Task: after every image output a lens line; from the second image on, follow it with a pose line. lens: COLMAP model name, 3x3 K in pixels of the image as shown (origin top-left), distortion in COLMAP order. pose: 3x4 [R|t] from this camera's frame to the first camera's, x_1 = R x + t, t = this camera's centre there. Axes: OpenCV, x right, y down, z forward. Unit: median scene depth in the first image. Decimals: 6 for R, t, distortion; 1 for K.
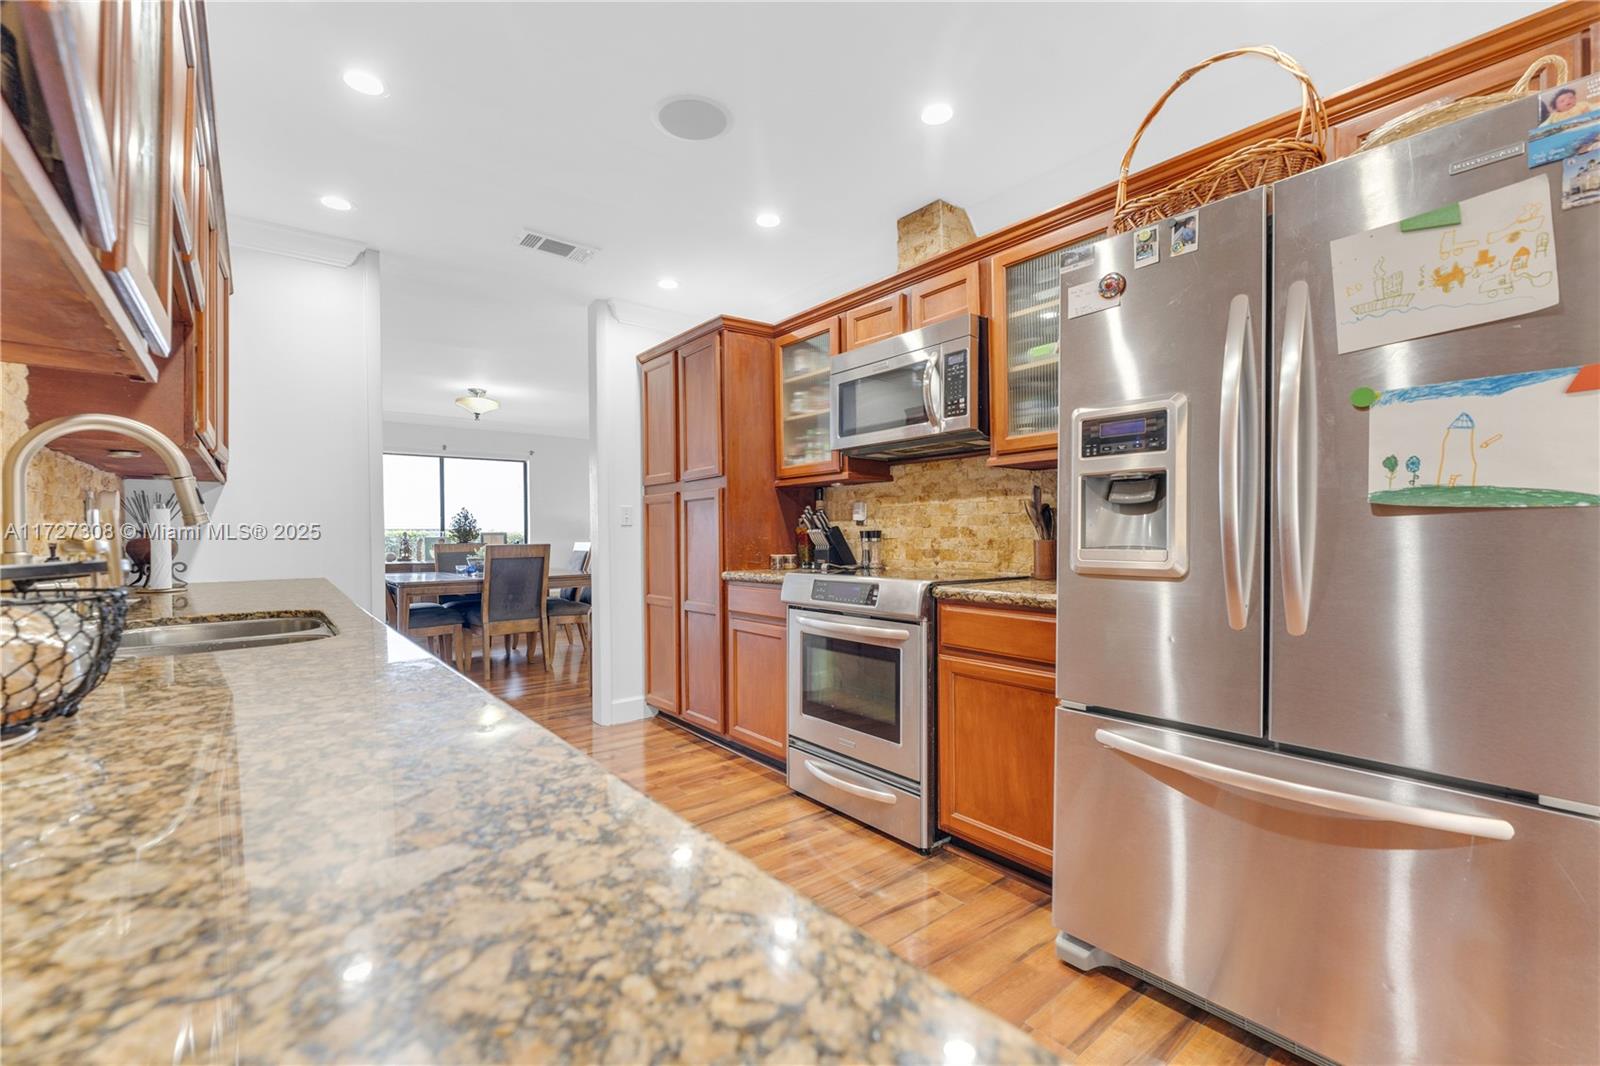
lens RADIAL K [[677.3, 0, 807.8], [0, 677.3, 540.1], [0, 0, 1]] dist [-0.001085, -0.001121]
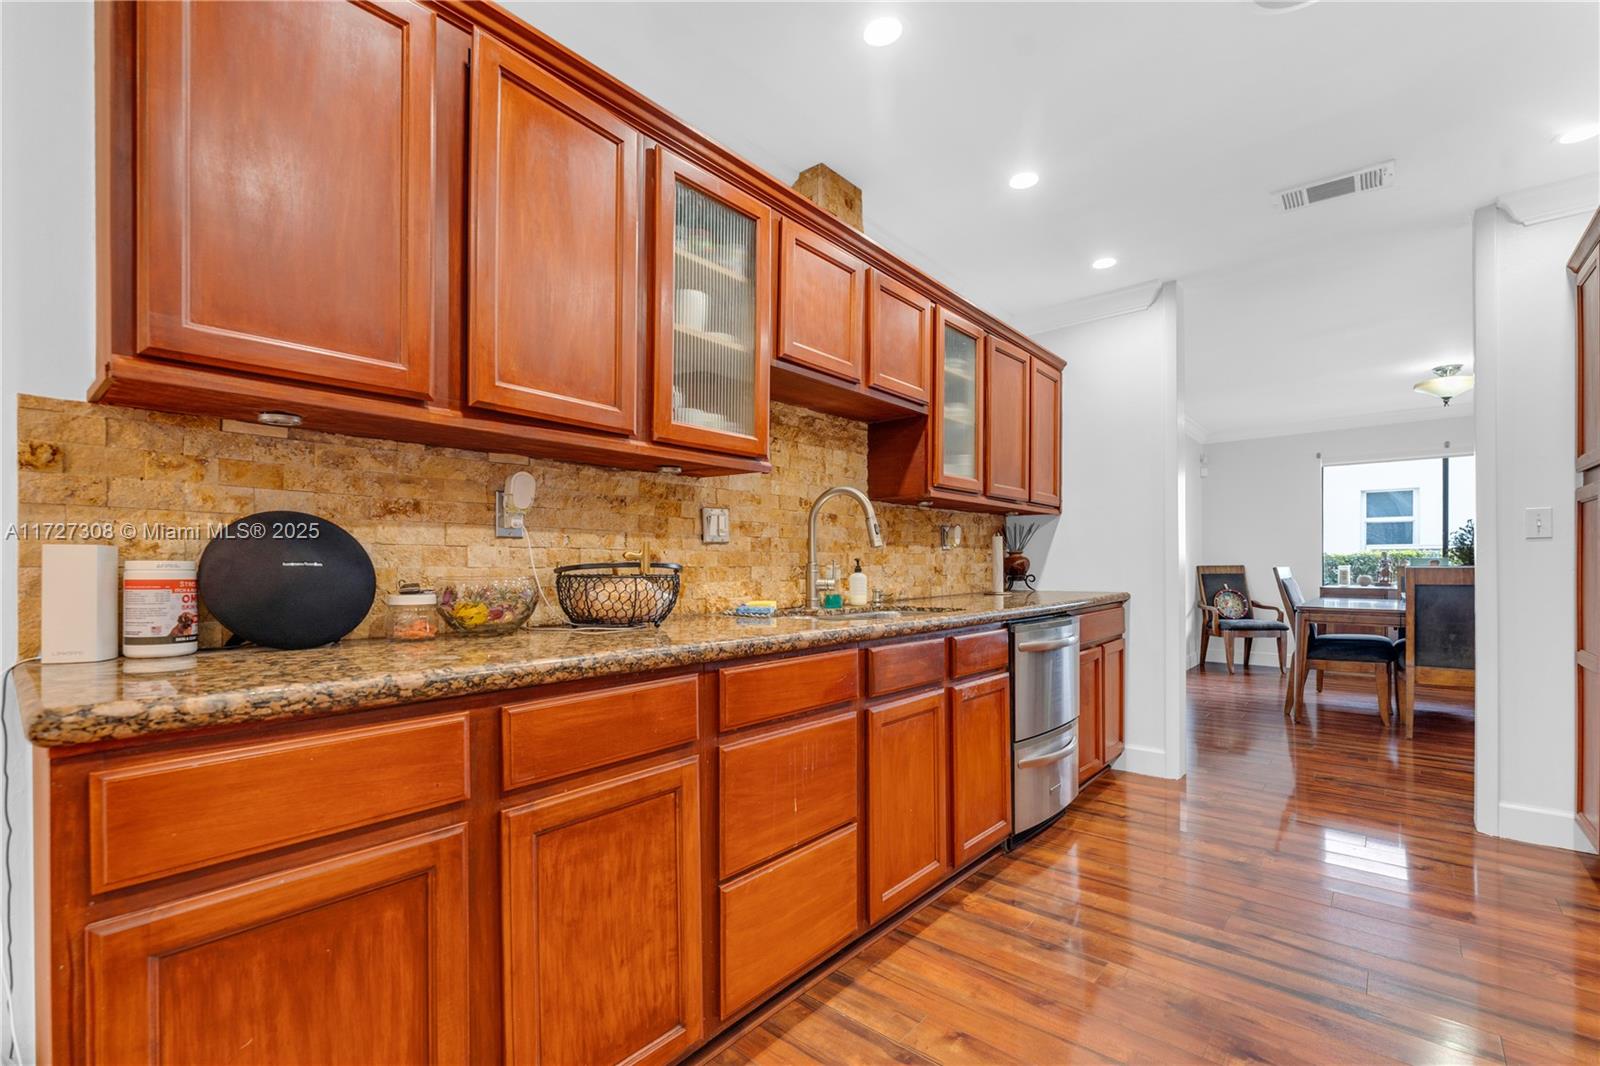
lens RADIAL K [[704.9, 0, 789.5], [0, 704.9, 567.4], [0, 0, 1]] dist [-0.004134, 0.000414]
pose [[0.180220, 0.009783, -0.983578, 0.335708], [-0.002965, 0.999951, 0.009402, 0.002805], [0.983622, 0.001221, 0.180241, 0.238409]]
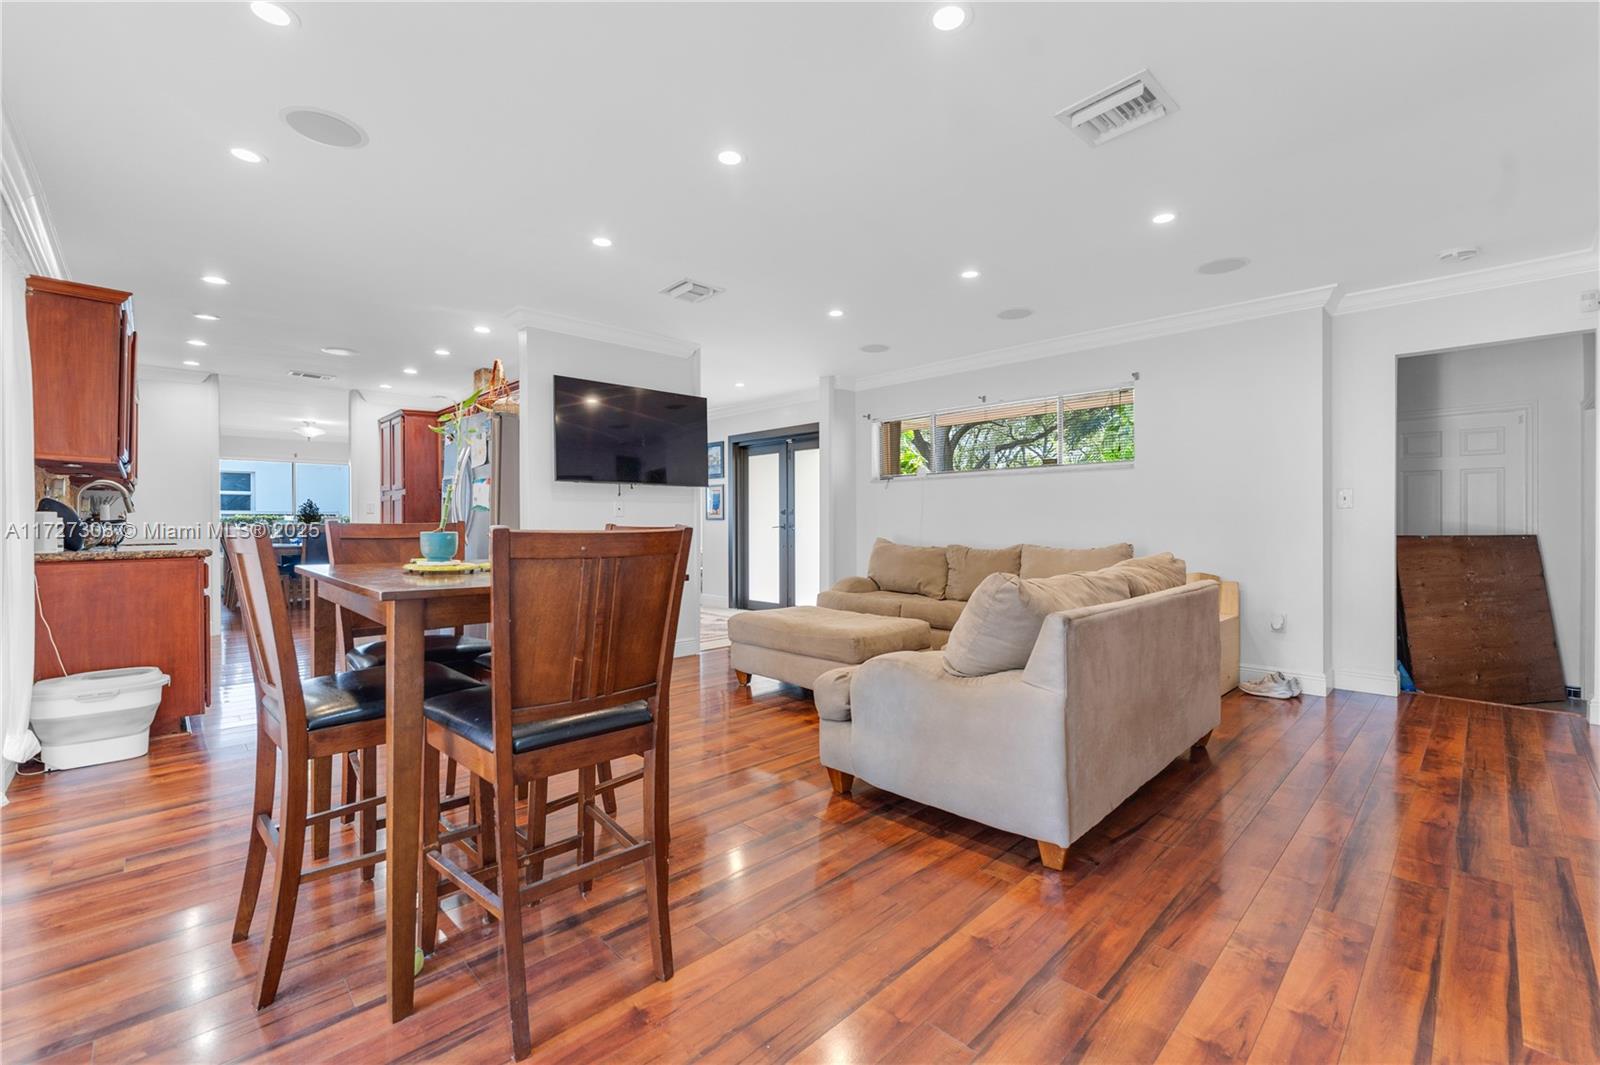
lens RADIAL K [[660.2, 0, 805.9], [0, 660.2, 521.2], [0, 0, 1]] dist [-0.006554, 0.000356]
pose [[0.994716, 0.003973, 0.102583, 0.933587], [-0.003199, 0.999965, -0.007708, 0.013378], [-0.102610, 0.007339, 0.994695, -1.148888]]
